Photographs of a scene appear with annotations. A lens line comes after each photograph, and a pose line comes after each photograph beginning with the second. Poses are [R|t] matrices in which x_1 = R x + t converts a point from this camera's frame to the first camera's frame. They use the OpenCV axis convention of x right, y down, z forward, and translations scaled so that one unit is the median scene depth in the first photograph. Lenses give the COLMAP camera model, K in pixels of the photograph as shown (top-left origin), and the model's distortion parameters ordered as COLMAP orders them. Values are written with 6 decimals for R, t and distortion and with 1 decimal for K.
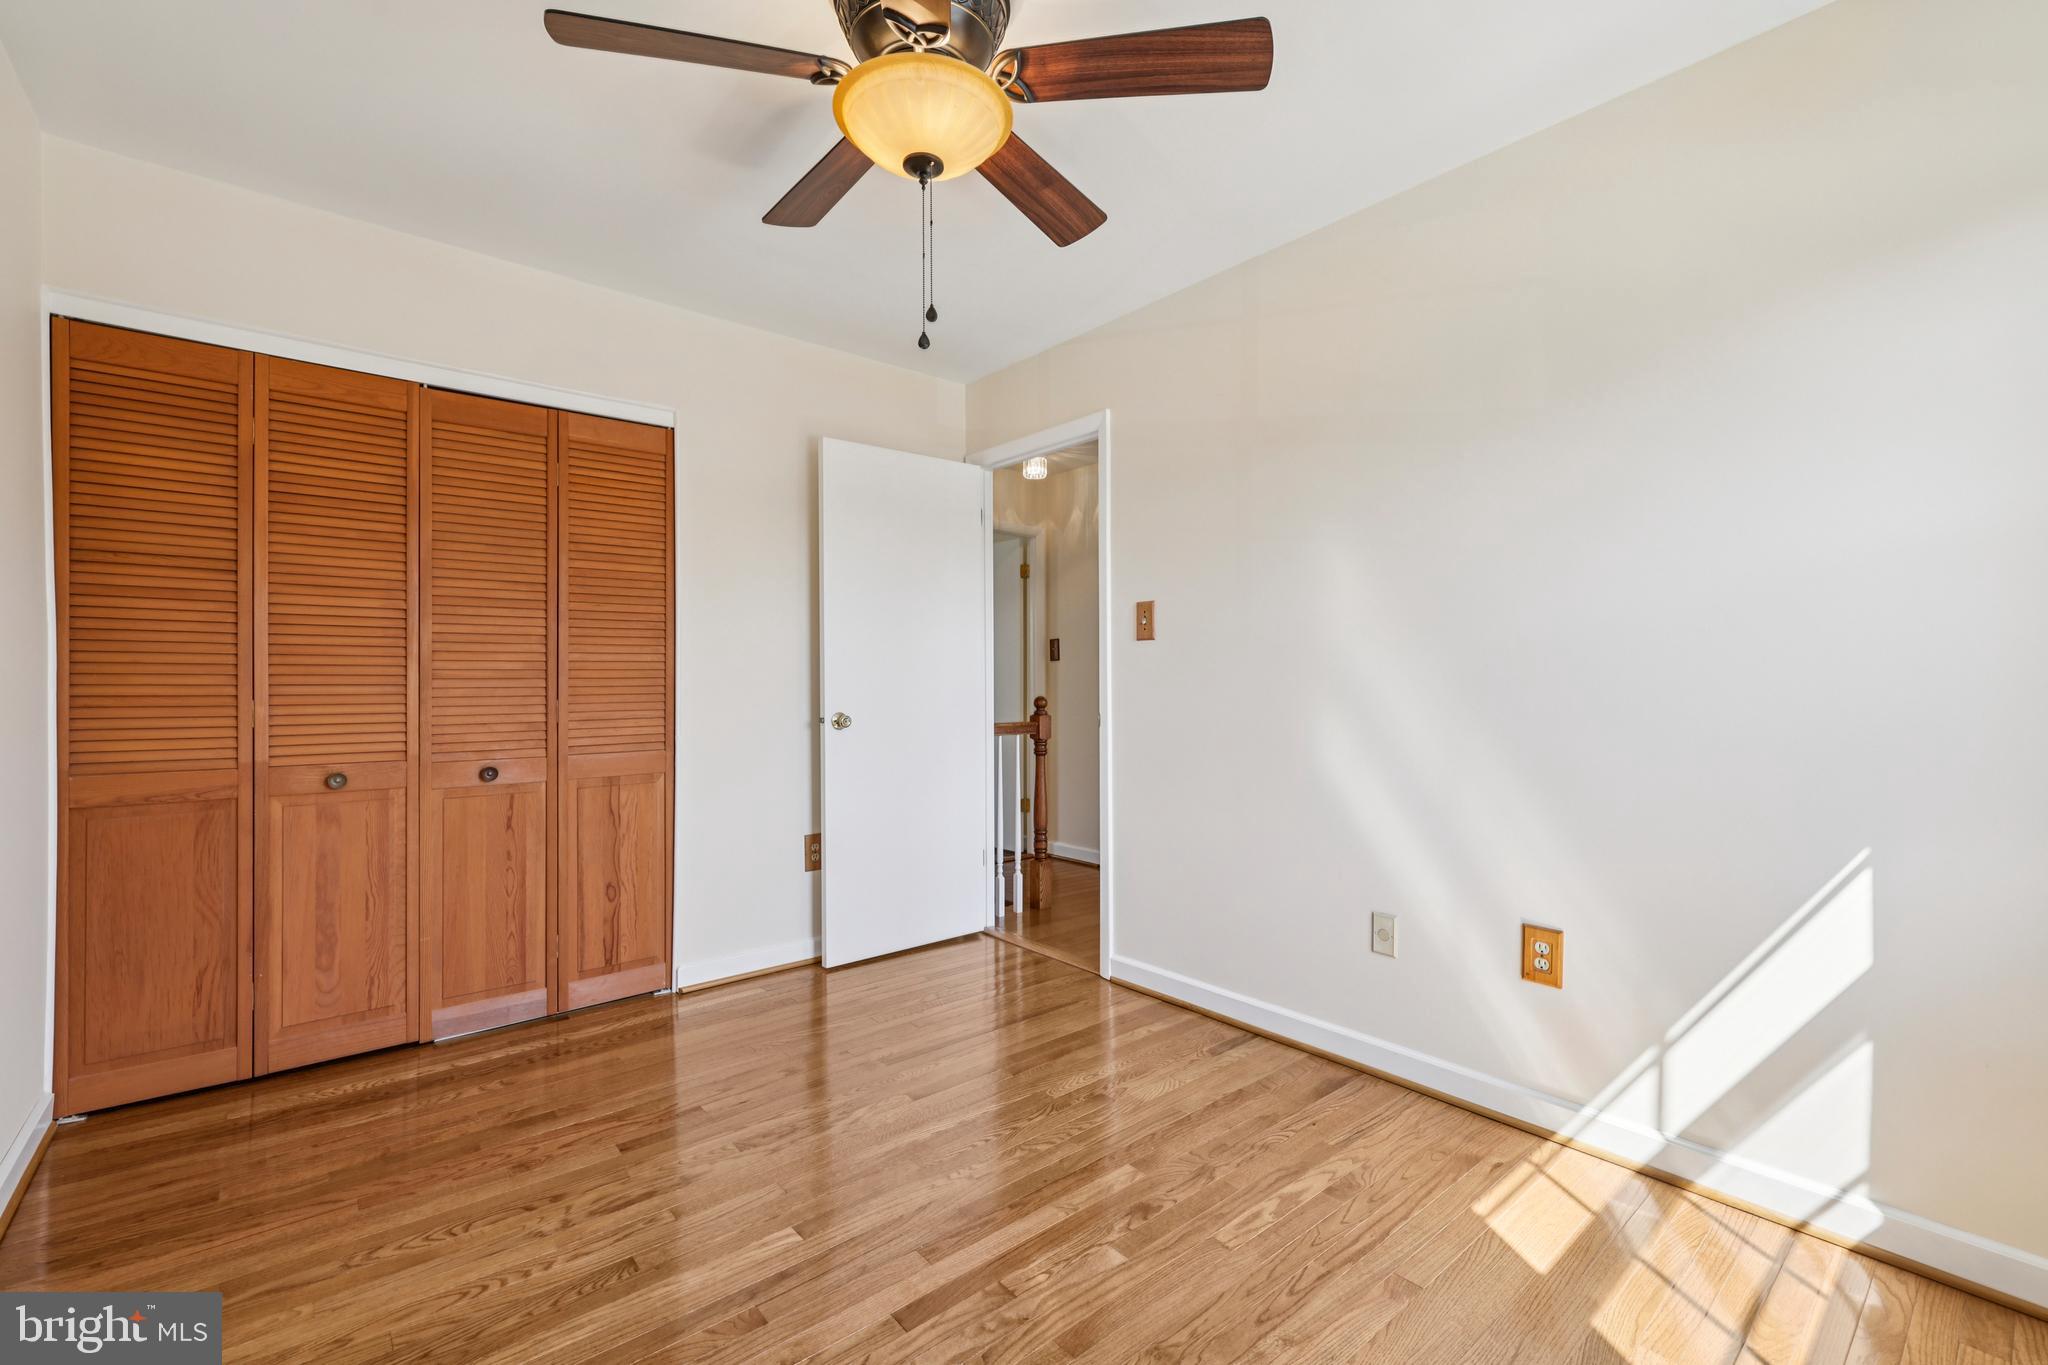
lens RADIAL K [[873.4, 0, 1035.5], [0, 873.4, 680.1], [0, 0, 1]] dist [0.000901, 0.000114]
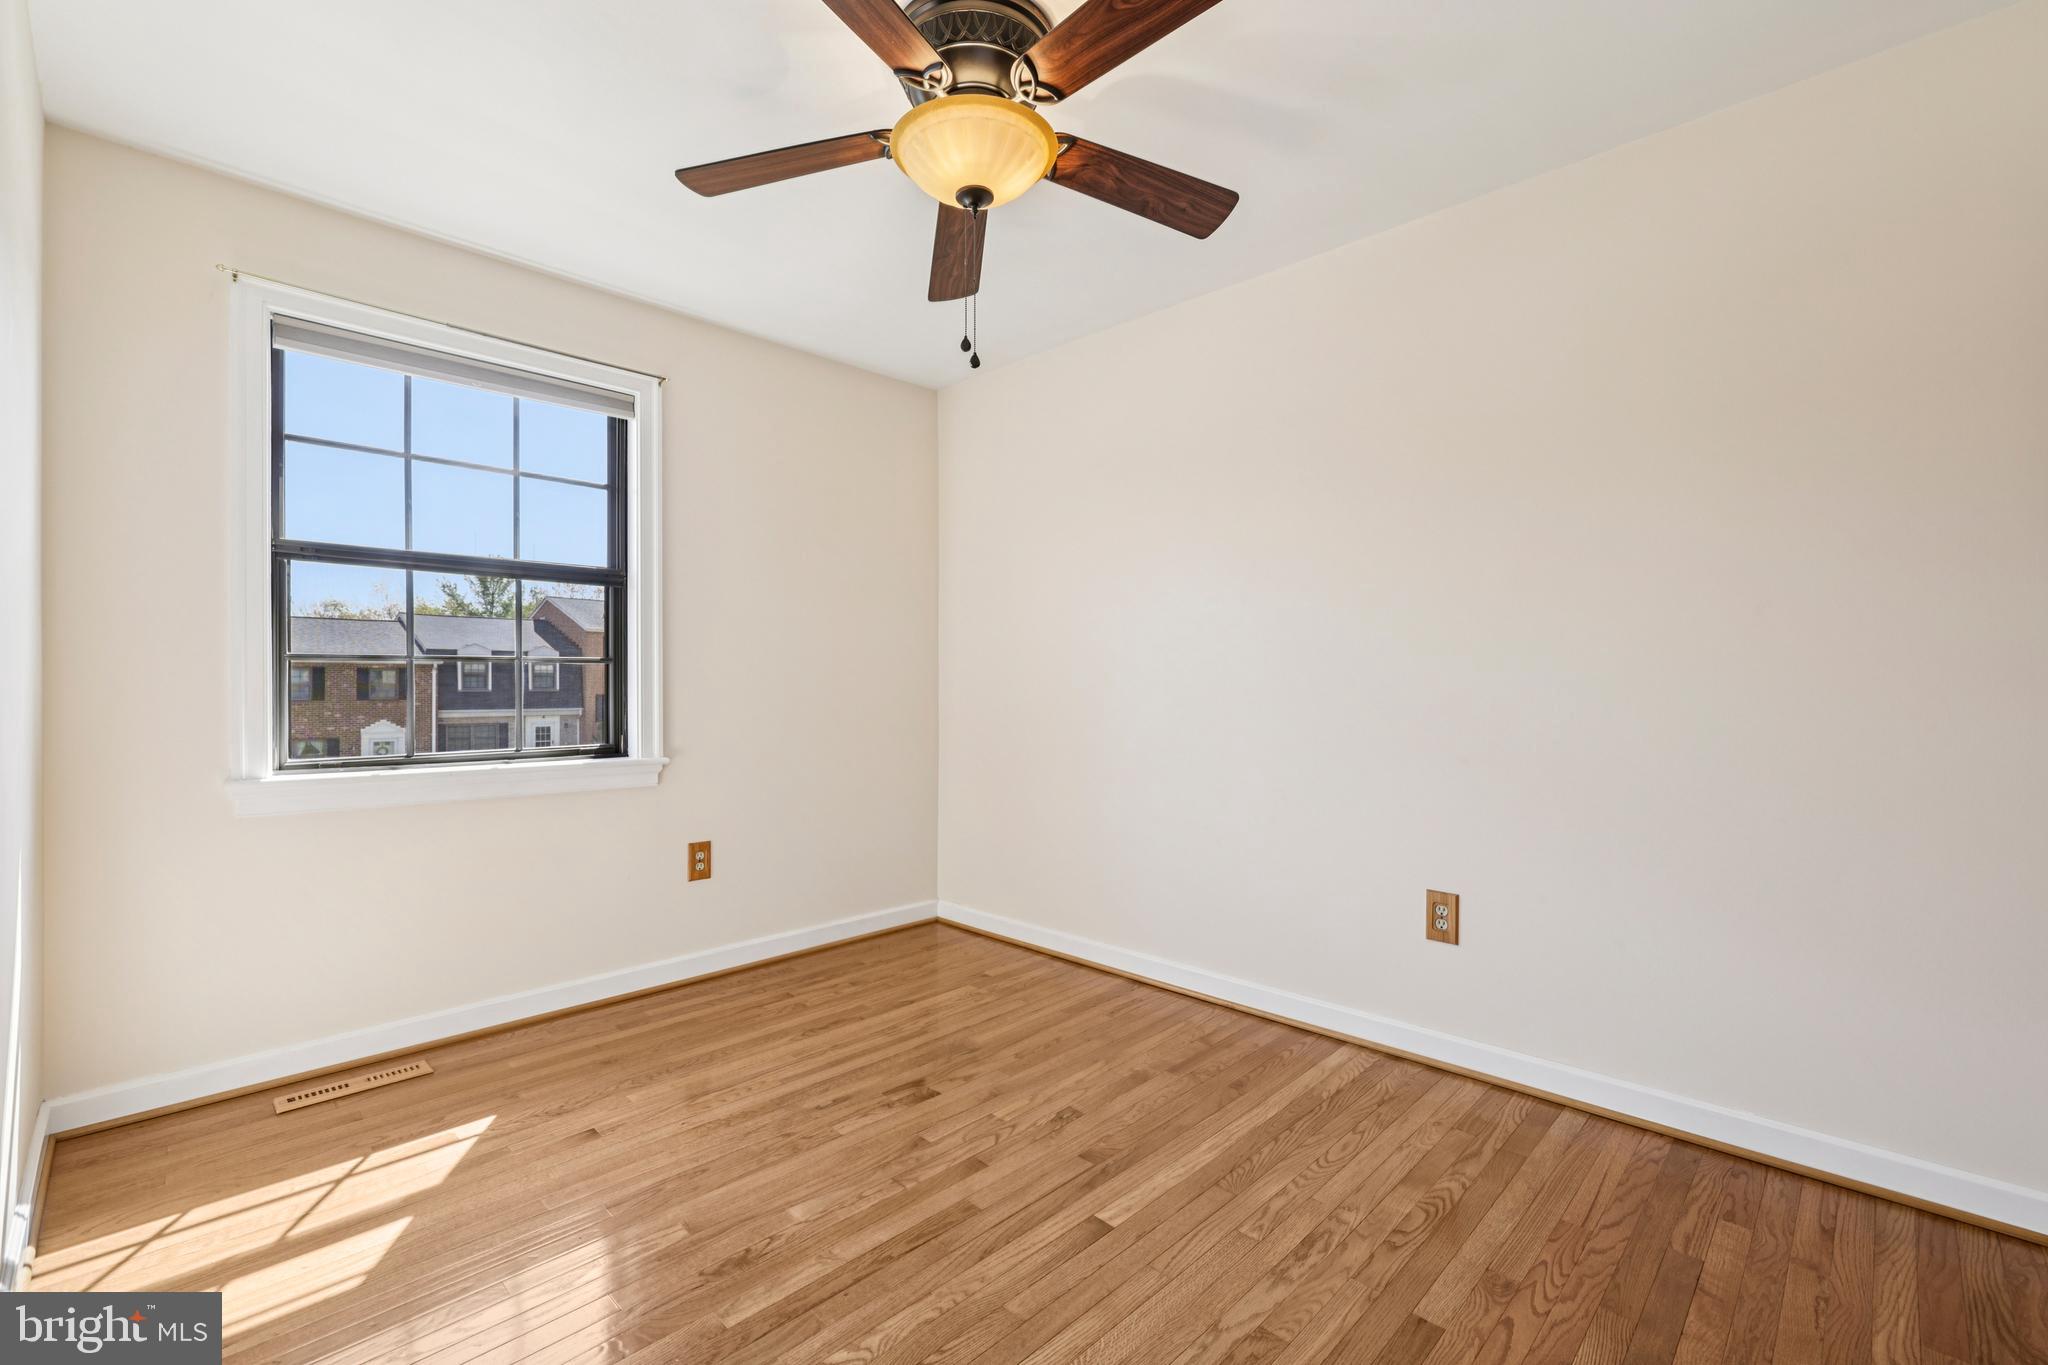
lens RADIAL K [[873.4, 0, 1035.5], [0, 873.4, 680.1], [0, 0, 1]] dist [0.000901, 0.000114]
pose [[-0.995207, -0.000716, -0.097791, -0.094820], [0.000177, 0.999958, -0.009130, 0.008912], [0.097794, -0.009103, -0.995165, 2.064988]]
